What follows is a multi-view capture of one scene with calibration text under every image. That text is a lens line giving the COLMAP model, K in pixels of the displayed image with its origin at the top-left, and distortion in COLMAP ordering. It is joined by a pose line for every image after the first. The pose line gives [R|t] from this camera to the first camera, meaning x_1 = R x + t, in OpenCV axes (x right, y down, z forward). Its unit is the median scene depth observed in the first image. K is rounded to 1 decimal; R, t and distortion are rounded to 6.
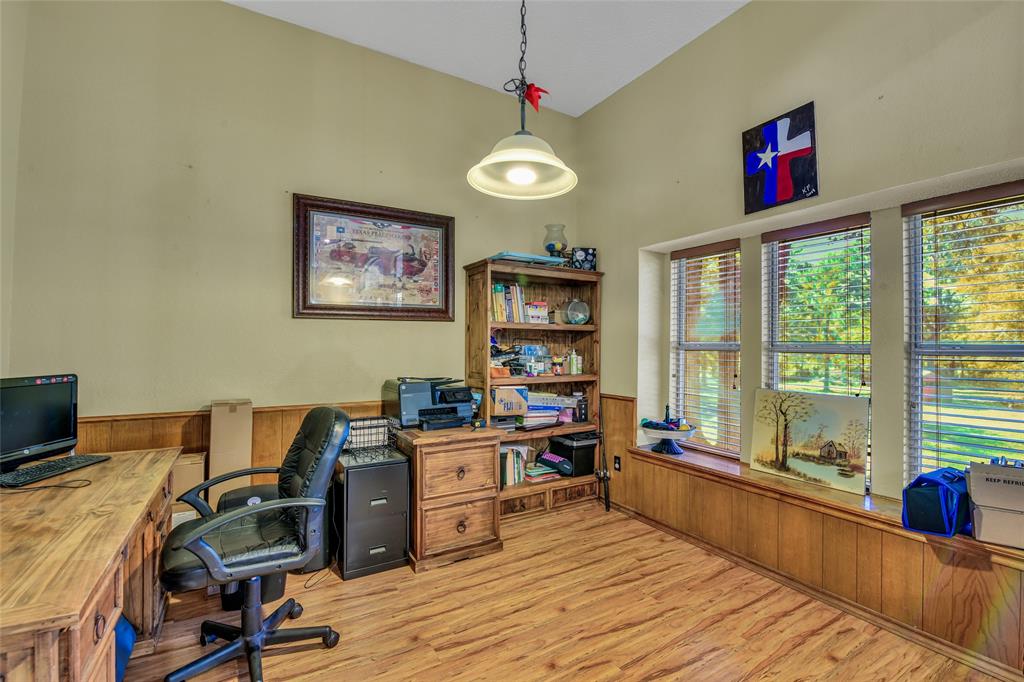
lens RADIAL K [[457.8, 0, 514.5], [0, 457.8, 332.9], [0, 0, 1]] dist [0.000343, -0.000270]
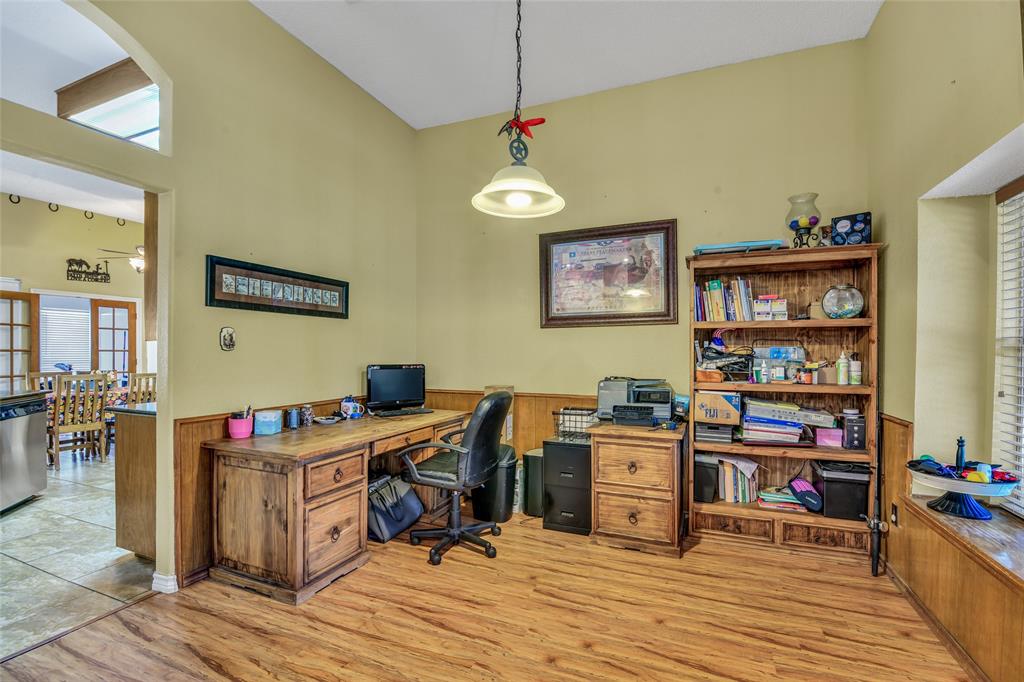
lens RADIAL K [[445.7, 0, 515.7], [0, 445.7, 347.8], [0, 0, 1]] dist [0.001126, -0.008637]
pose [[0.593514, -0.009502, -0.804768, 0.453361], [0.022795, 0.999728, 0.005007, 0.014873], [0.804501, -0.021316, 0.593569, 0.146676]]
